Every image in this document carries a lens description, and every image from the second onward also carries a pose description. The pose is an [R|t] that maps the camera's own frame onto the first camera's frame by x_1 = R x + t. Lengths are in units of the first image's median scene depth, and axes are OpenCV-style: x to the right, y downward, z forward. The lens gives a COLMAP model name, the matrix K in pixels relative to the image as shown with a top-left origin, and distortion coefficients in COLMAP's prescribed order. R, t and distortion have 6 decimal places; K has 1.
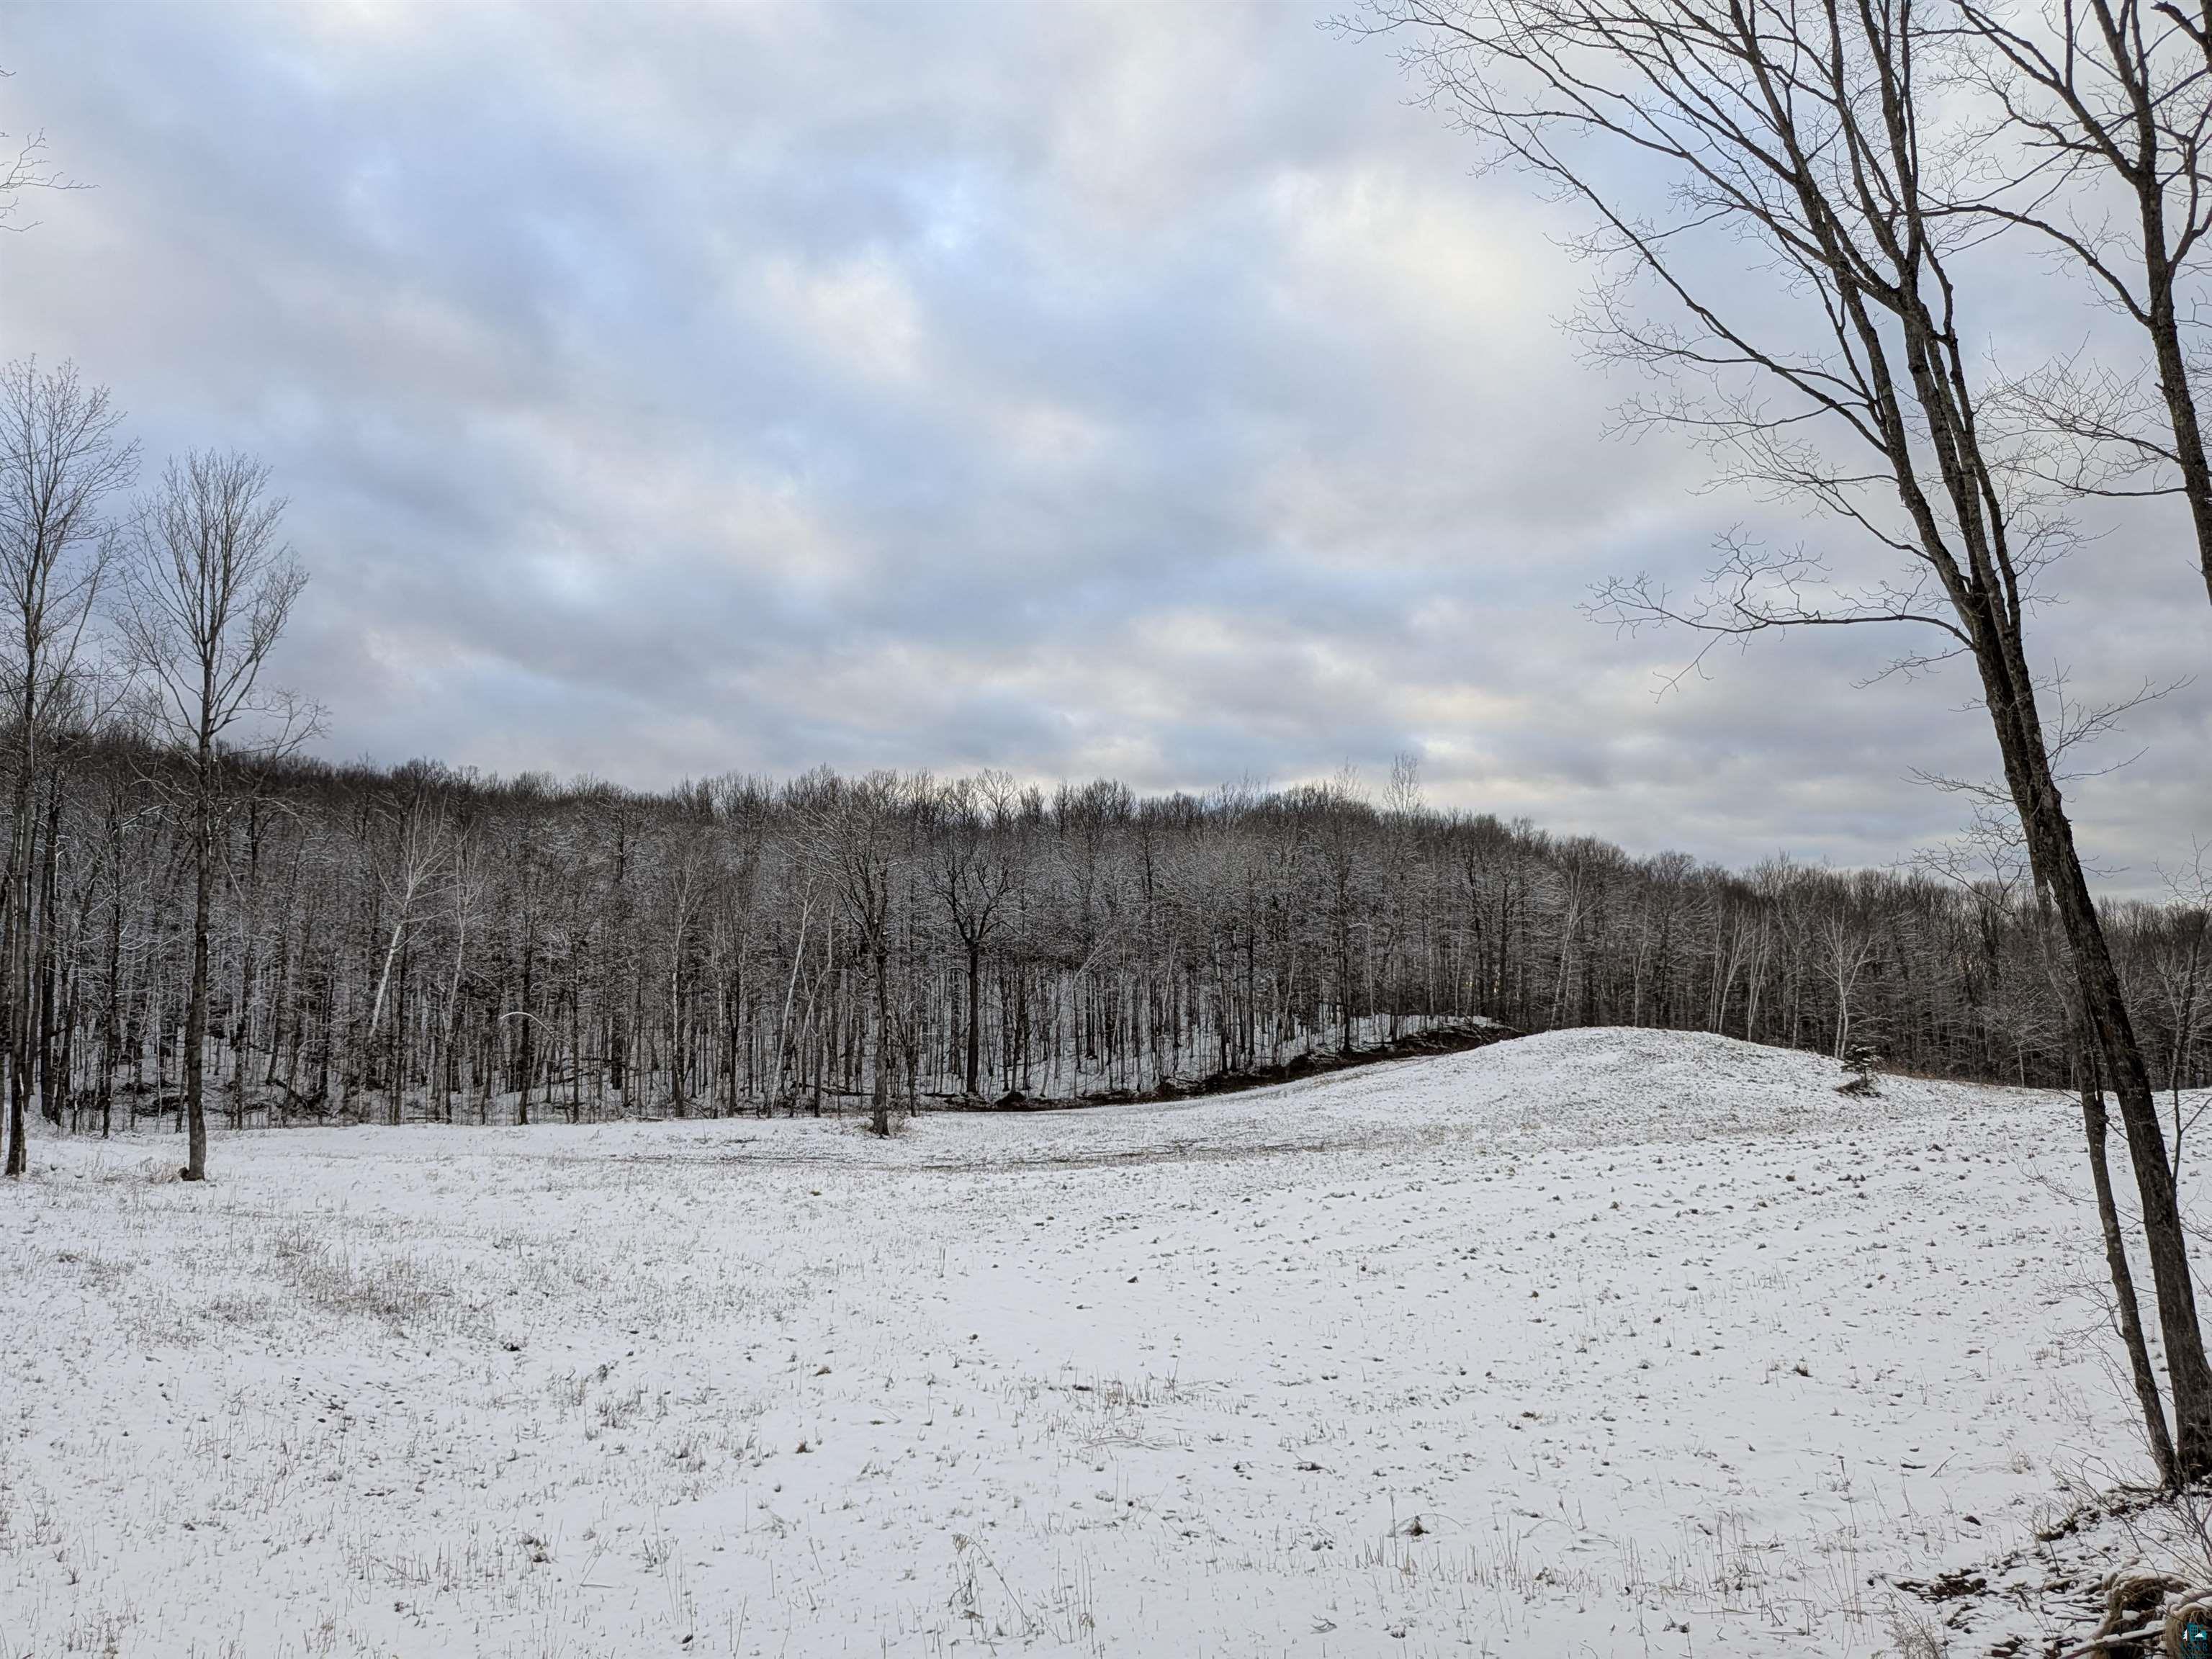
lens RADIAL K [[1602.5, 0, 1106.0], [0, 1602.5, 829.5], [0, 0, 1]] dist [0.045741, -0.074026]
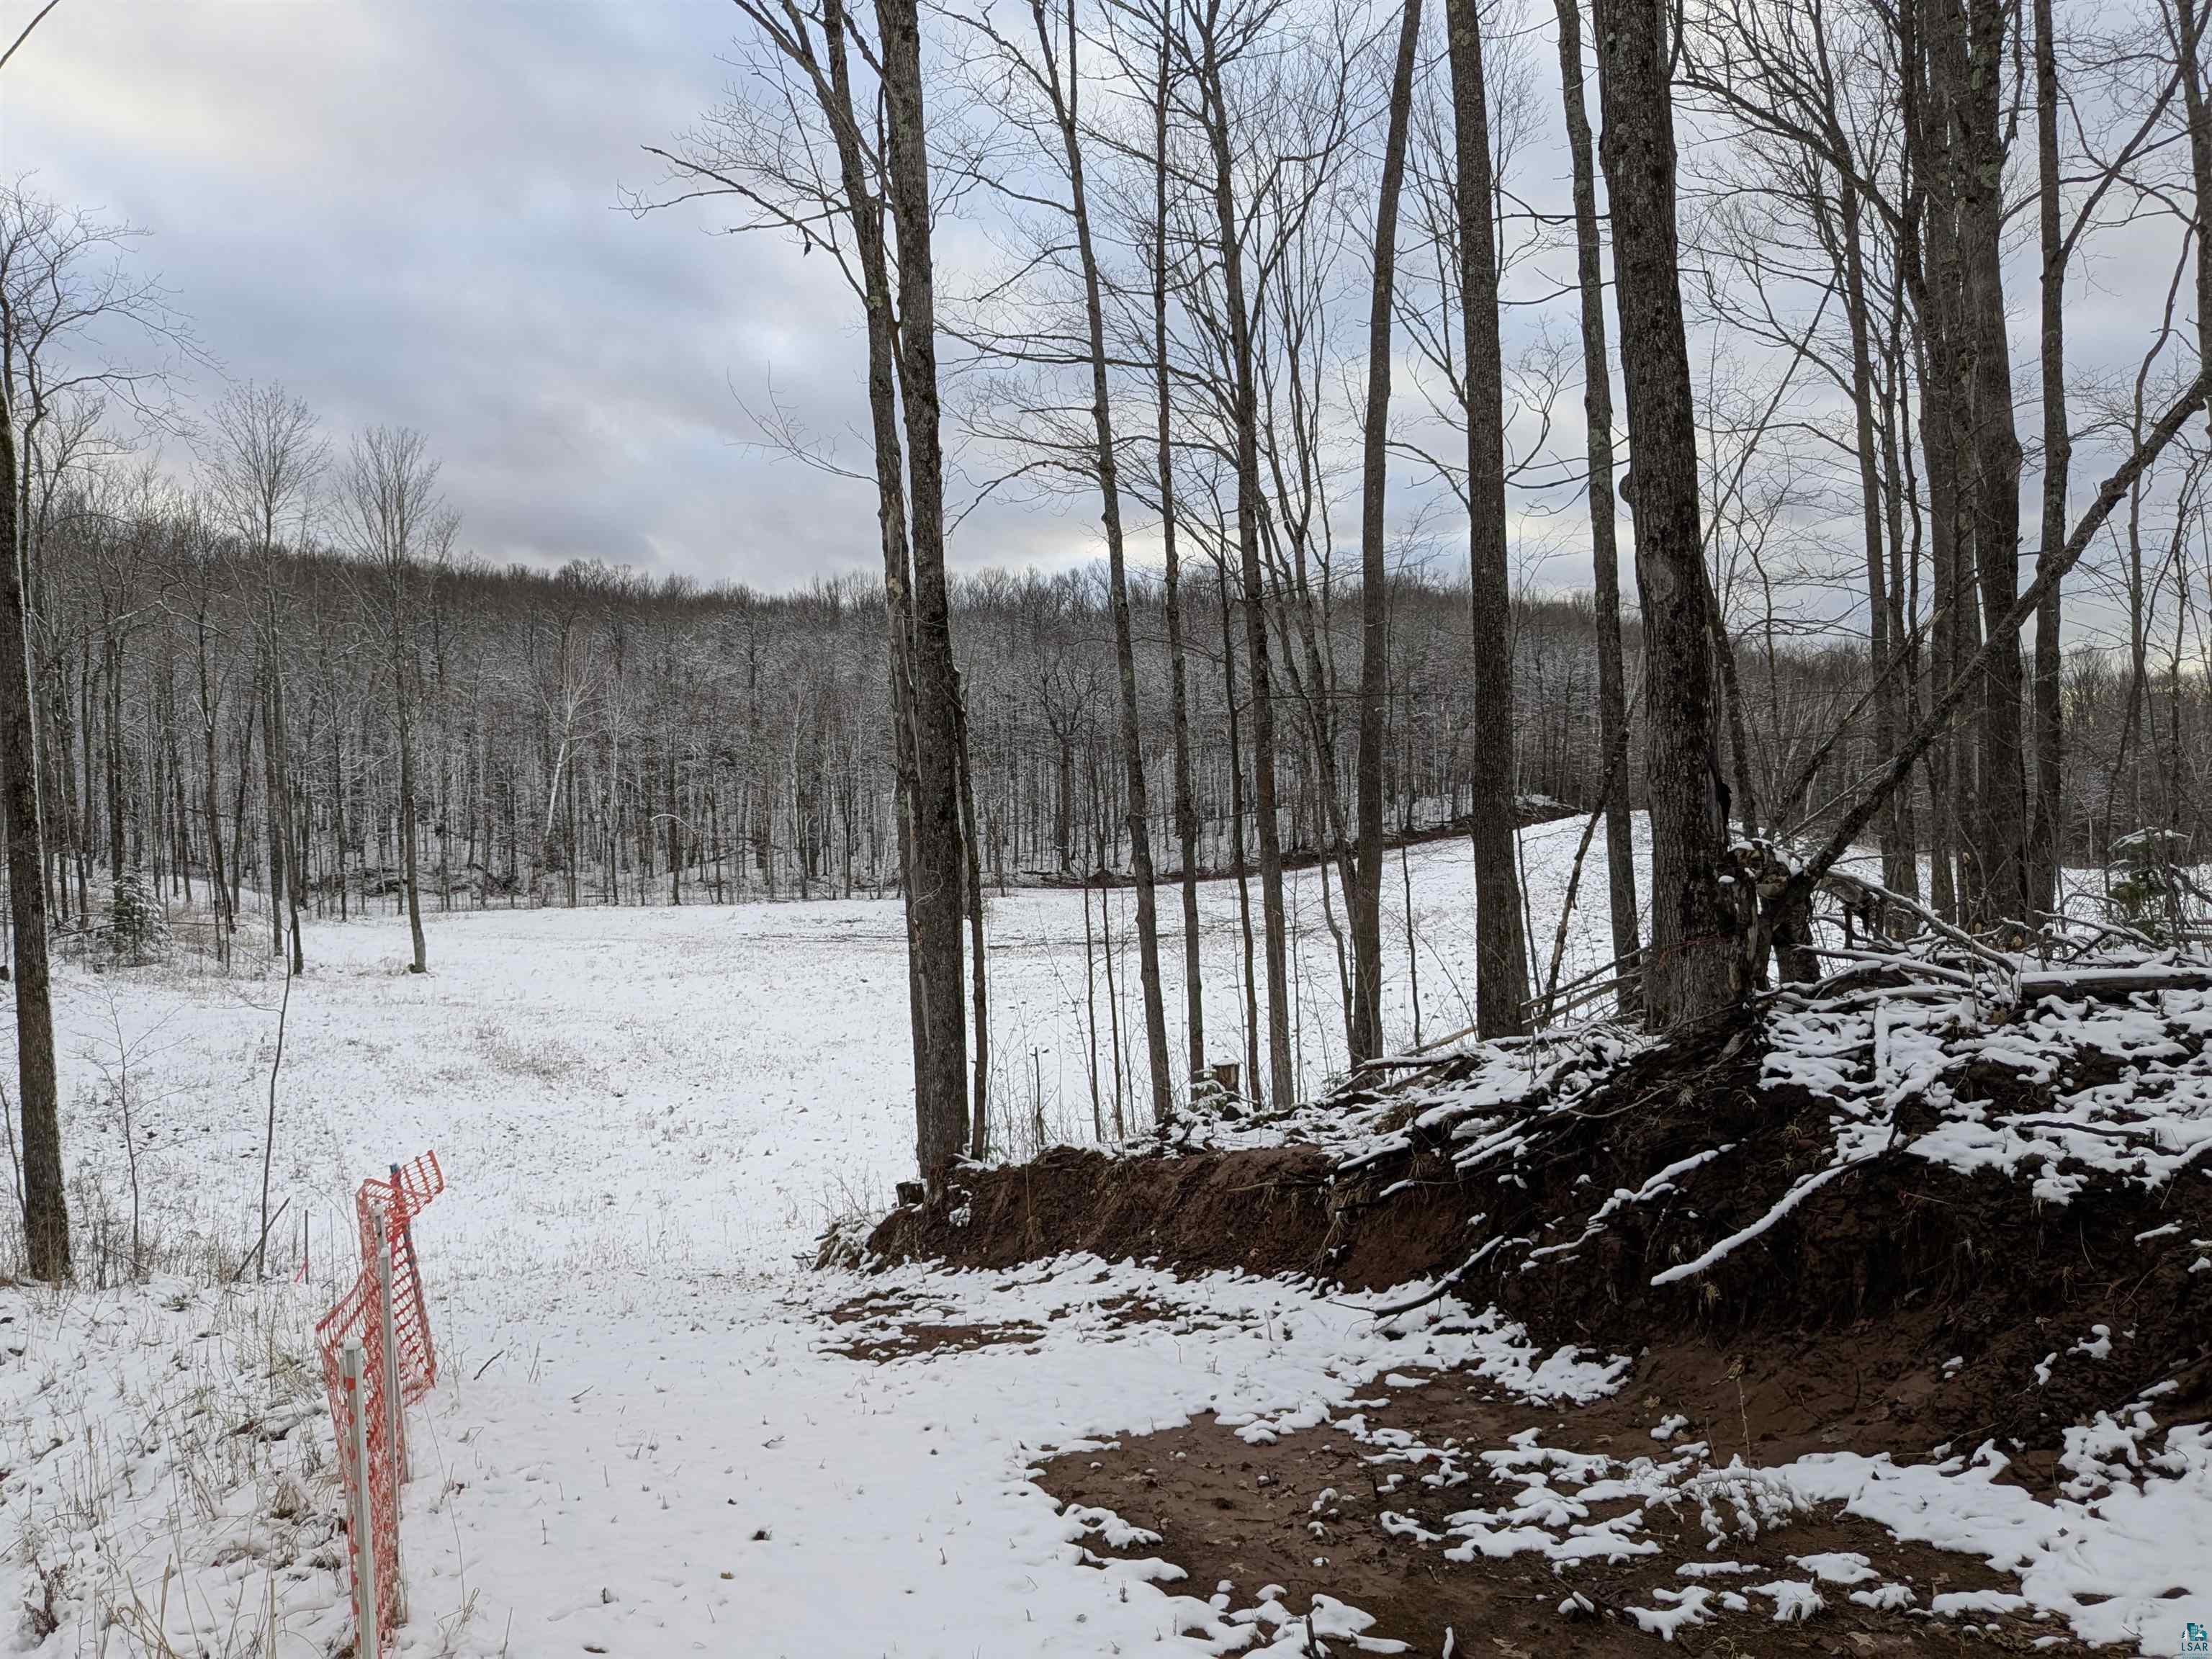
lens RADIAL K [[1602.5, 0, 1106.0], [0, 1602.5, 829.5], [0, 0, 1]] dist [0.045741, -0.074026]
pose [[0.995082, -0.007666, -0.098755, 0.079247], [0.022738, 0.988054, 0.152423, -0.050321], [0.096407, -0.153919, 0.983369, -0.142246]]
